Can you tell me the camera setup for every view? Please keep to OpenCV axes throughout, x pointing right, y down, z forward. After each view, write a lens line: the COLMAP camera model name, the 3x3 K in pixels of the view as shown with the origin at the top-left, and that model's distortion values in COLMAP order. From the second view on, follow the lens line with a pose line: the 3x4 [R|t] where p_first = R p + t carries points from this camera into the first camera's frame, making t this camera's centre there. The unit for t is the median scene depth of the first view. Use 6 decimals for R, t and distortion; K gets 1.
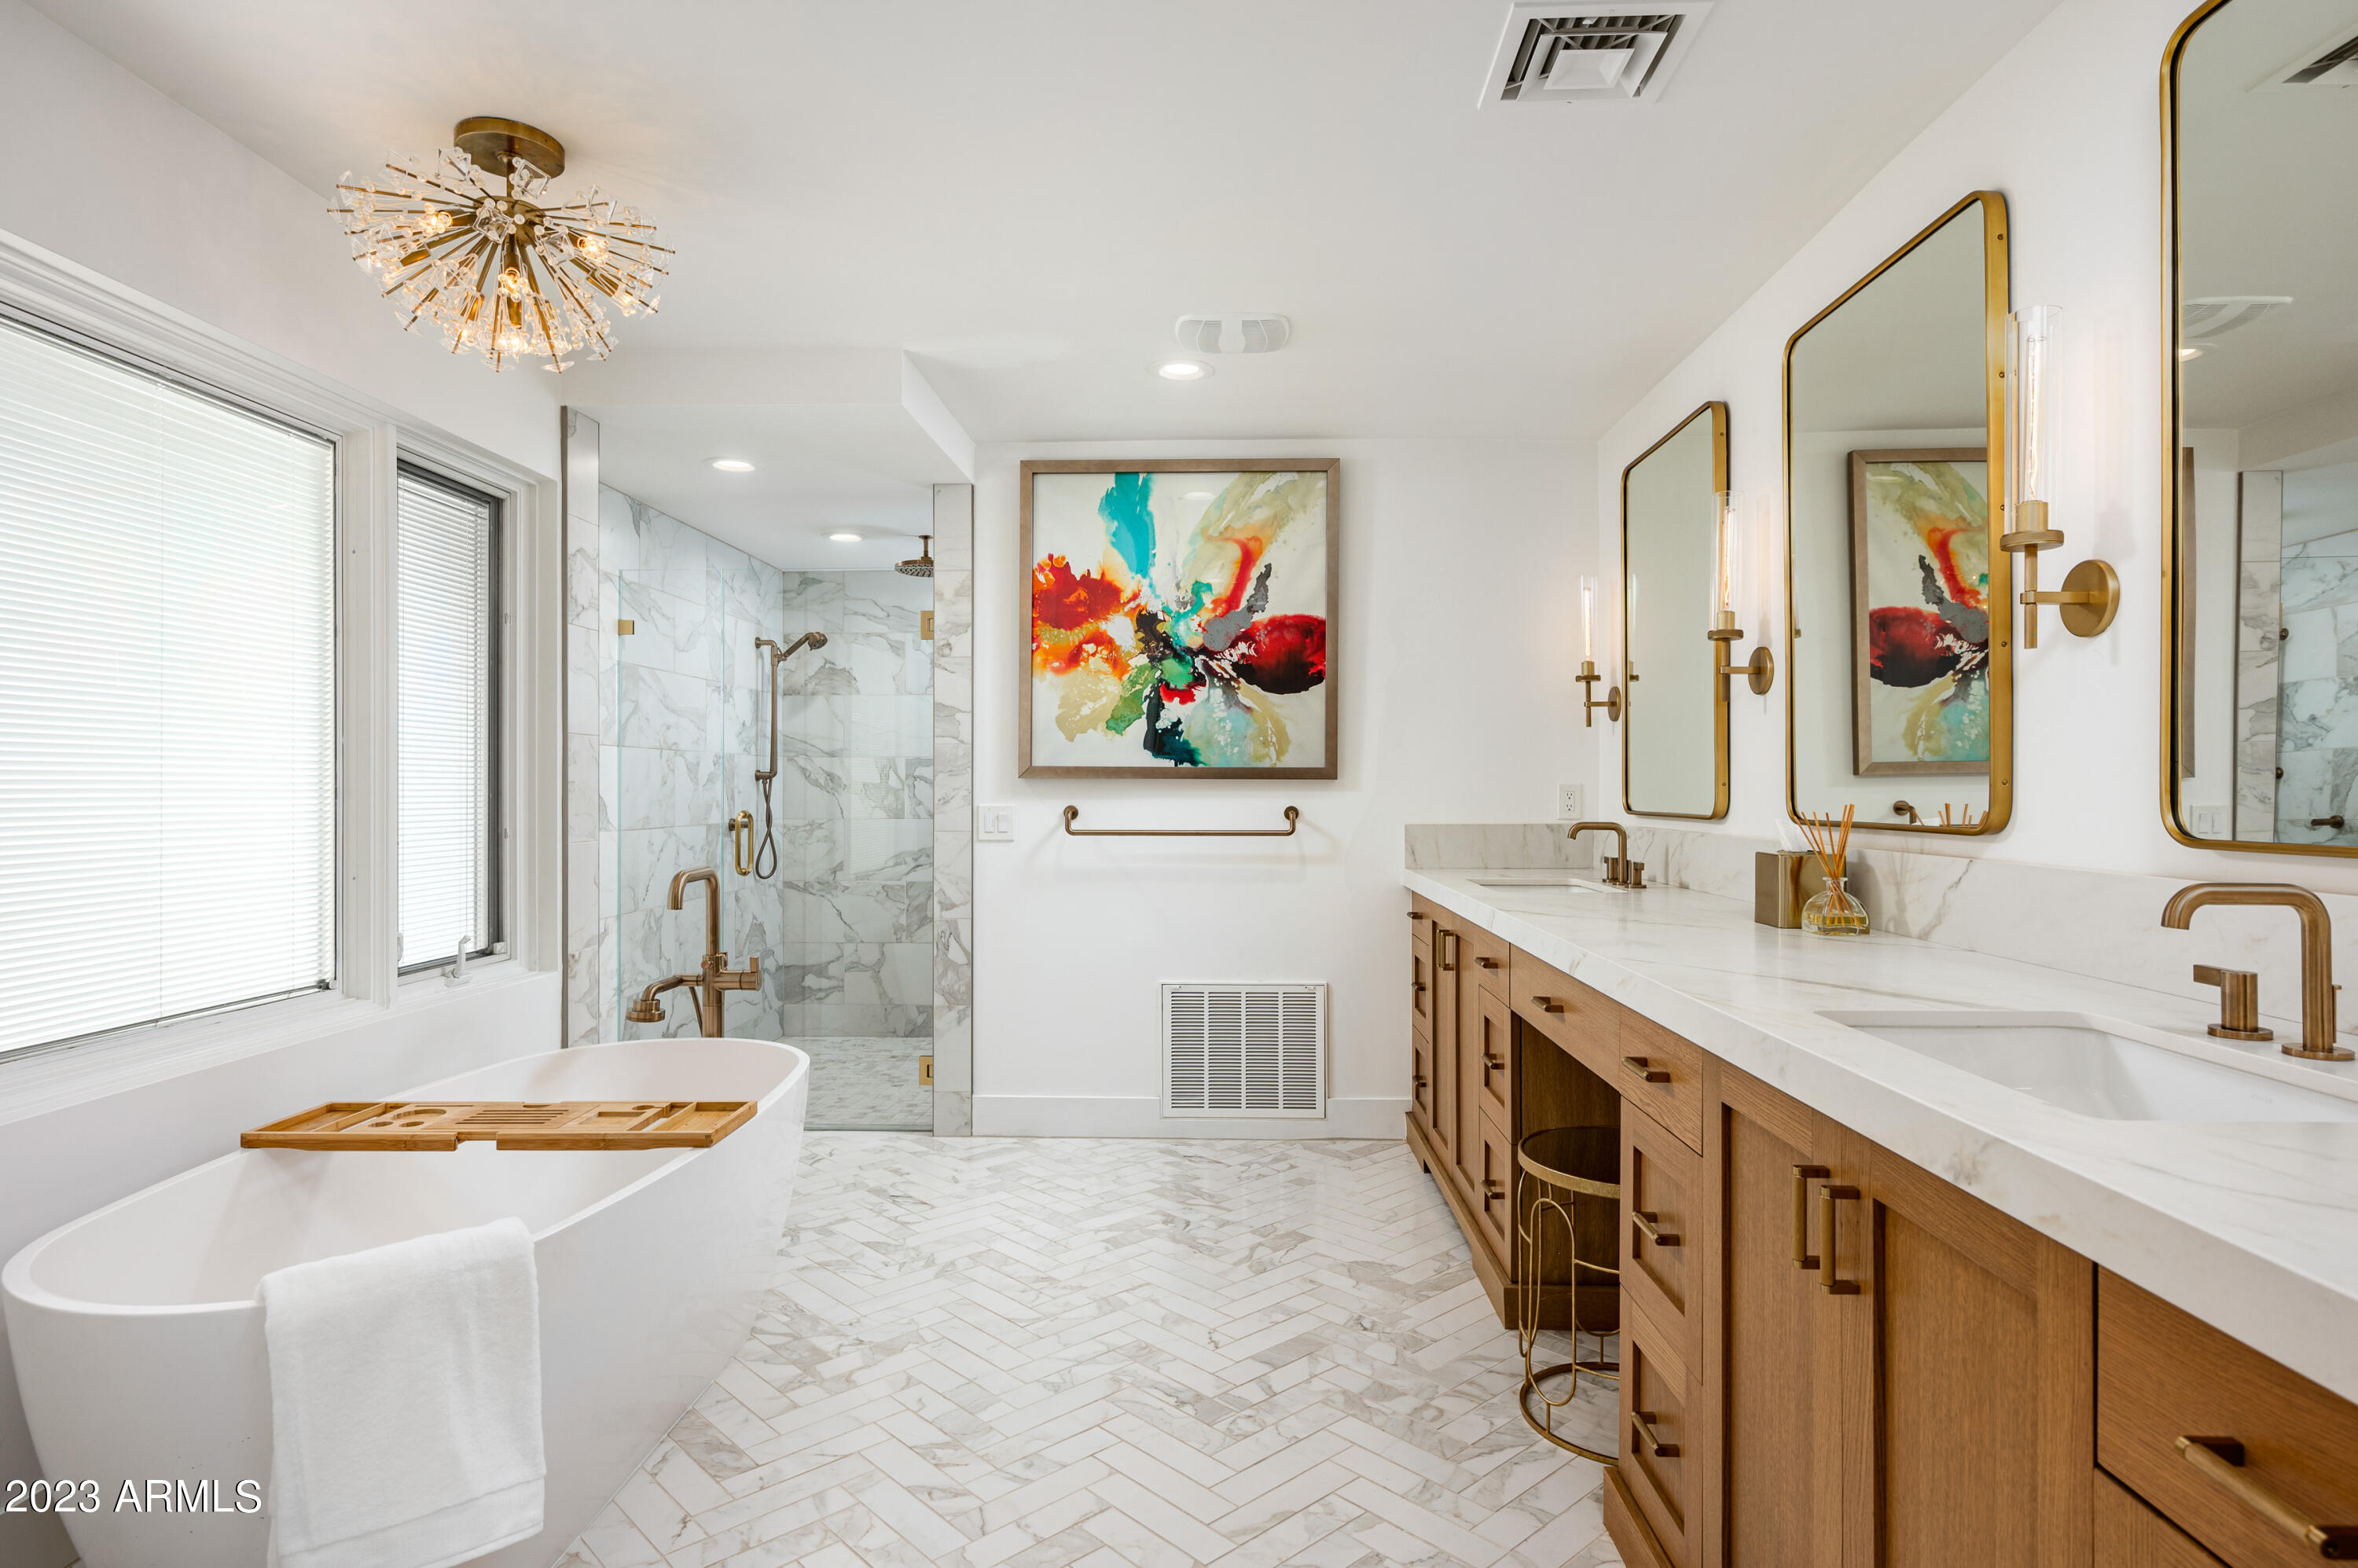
lens RADIAL K [[1266.8, 0, 1179.9], [0, 1266.8, 781.8], [0, 0, 1]] dist [-0.005503, -0.002138]
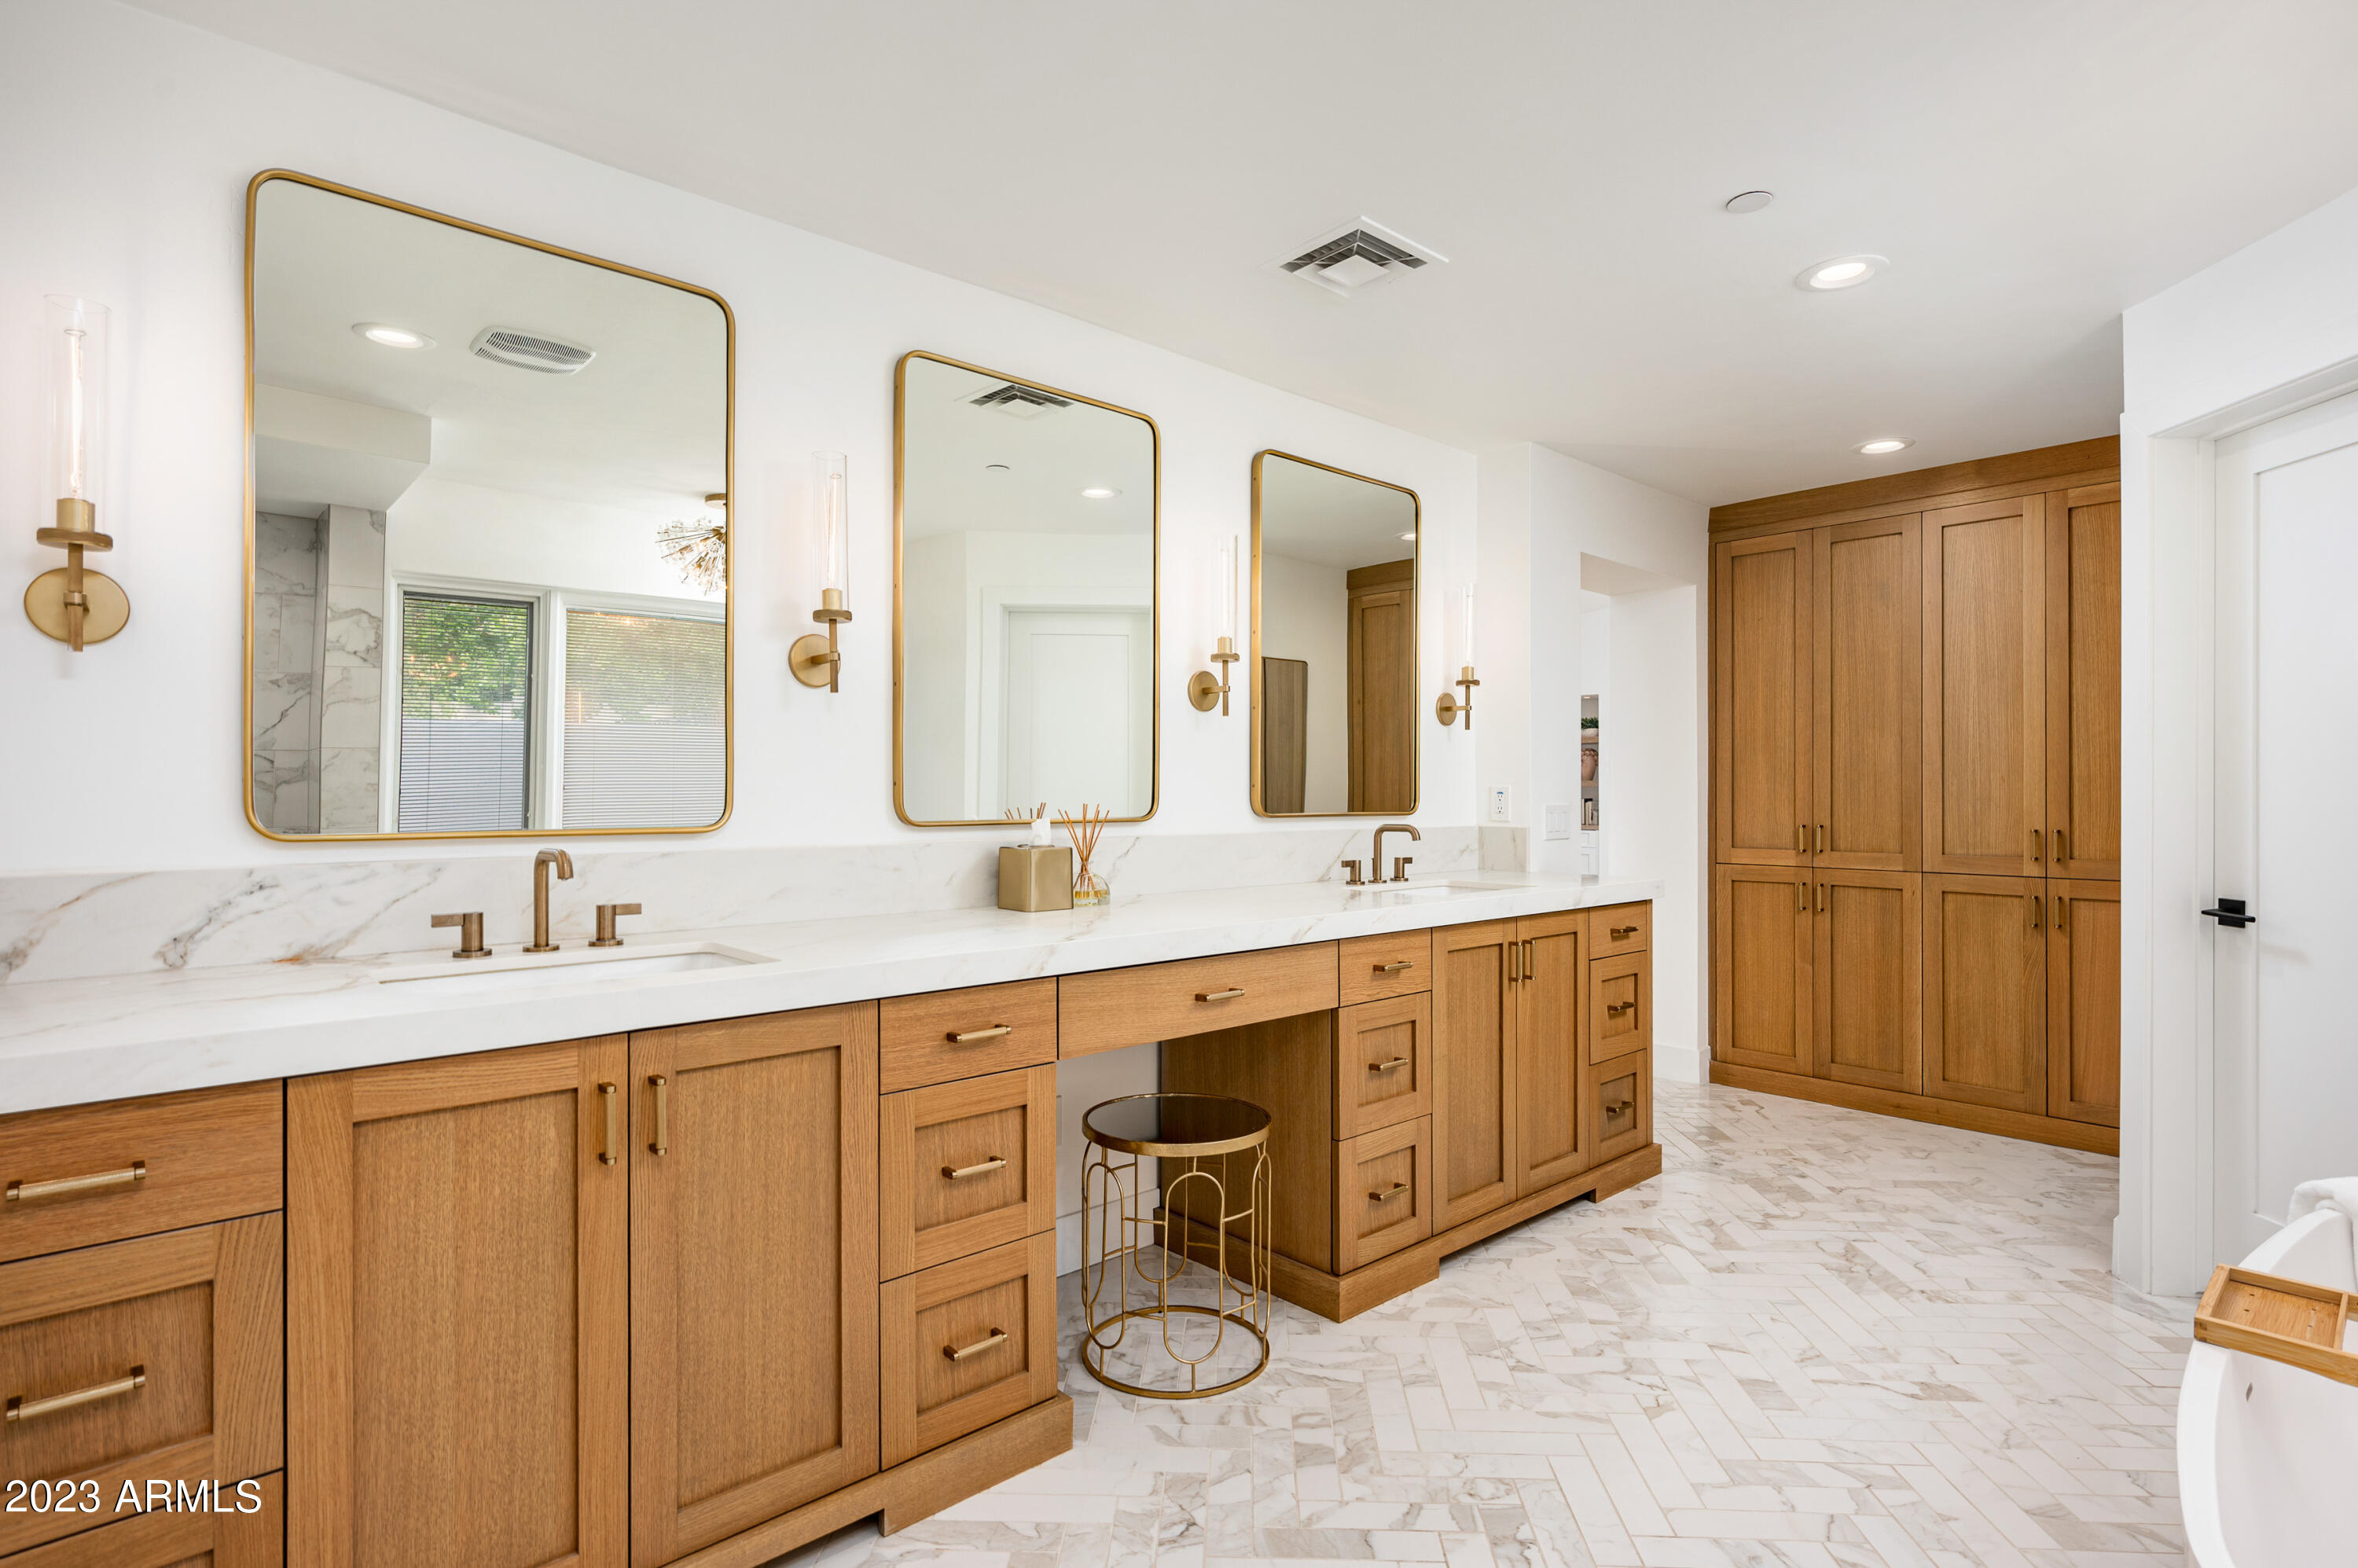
lens RADIAL K [[1159.8, 0, 1182.0], [0, 1159.8, 782.6], [0, 0, 1]] dist [-0.000271, 0.001474]
pose [[-0.689339, 0.003548, 0.724430, -0.409233], [0.001119, 0.999992, -0.003832, -0.001965], [-0.724438, -0.001830, -0.689338, 1.746597]]
